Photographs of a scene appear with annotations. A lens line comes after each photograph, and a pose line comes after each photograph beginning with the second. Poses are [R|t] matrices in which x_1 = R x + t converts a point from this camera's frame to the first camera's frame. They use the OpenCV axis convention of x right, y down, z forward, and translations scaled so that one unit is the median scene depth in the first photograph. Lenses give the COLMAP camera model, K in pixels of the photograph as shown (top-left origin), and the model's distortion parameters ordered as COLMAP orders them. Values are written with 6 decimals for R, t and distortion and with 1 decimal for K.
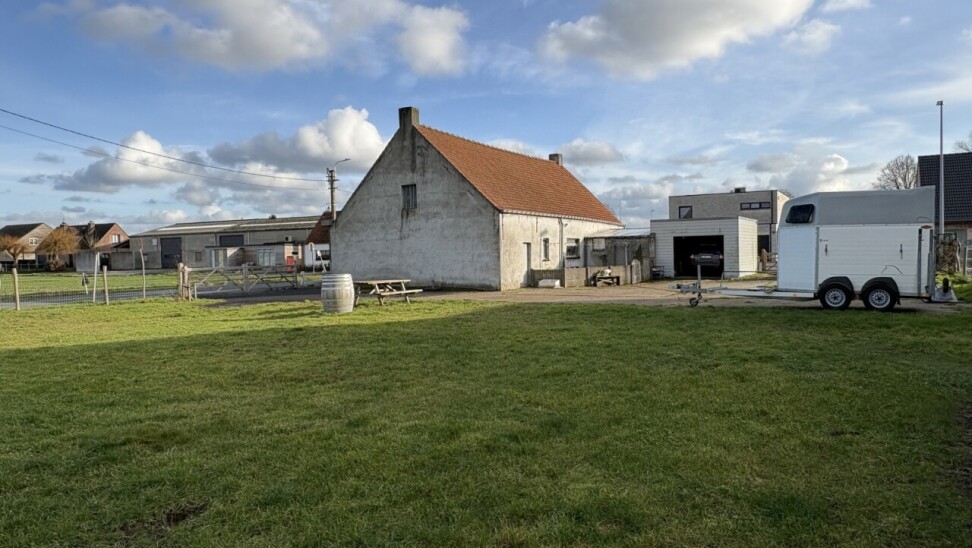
lens RADIAL K [[671.3, 0, 486.0], [0, 671.3, 274.0], [0, 0, 1]] dist [0.007698, 0.001503]
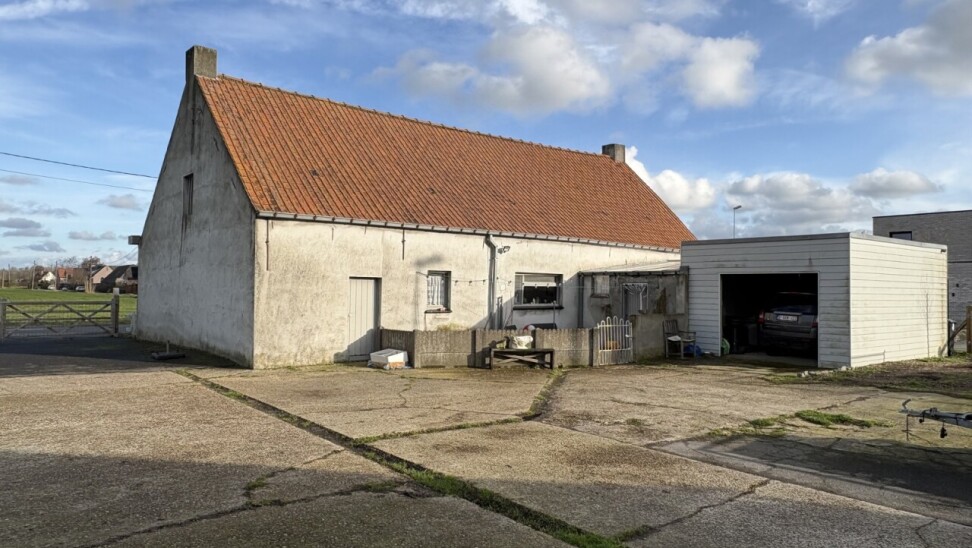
lens RADIAL K [[671.3, 0, 486.0], [0, 671.3, 274.0], [0, 0, 1]] dist [0.007698, 0.001503]
pose [[0.928616, 0.023071, -0.370325, 0.313628], [-0.042907, 0.998046, -0.045417, -0.026548], [0.368553, 0.058064, 0.927791, 0.487397]]
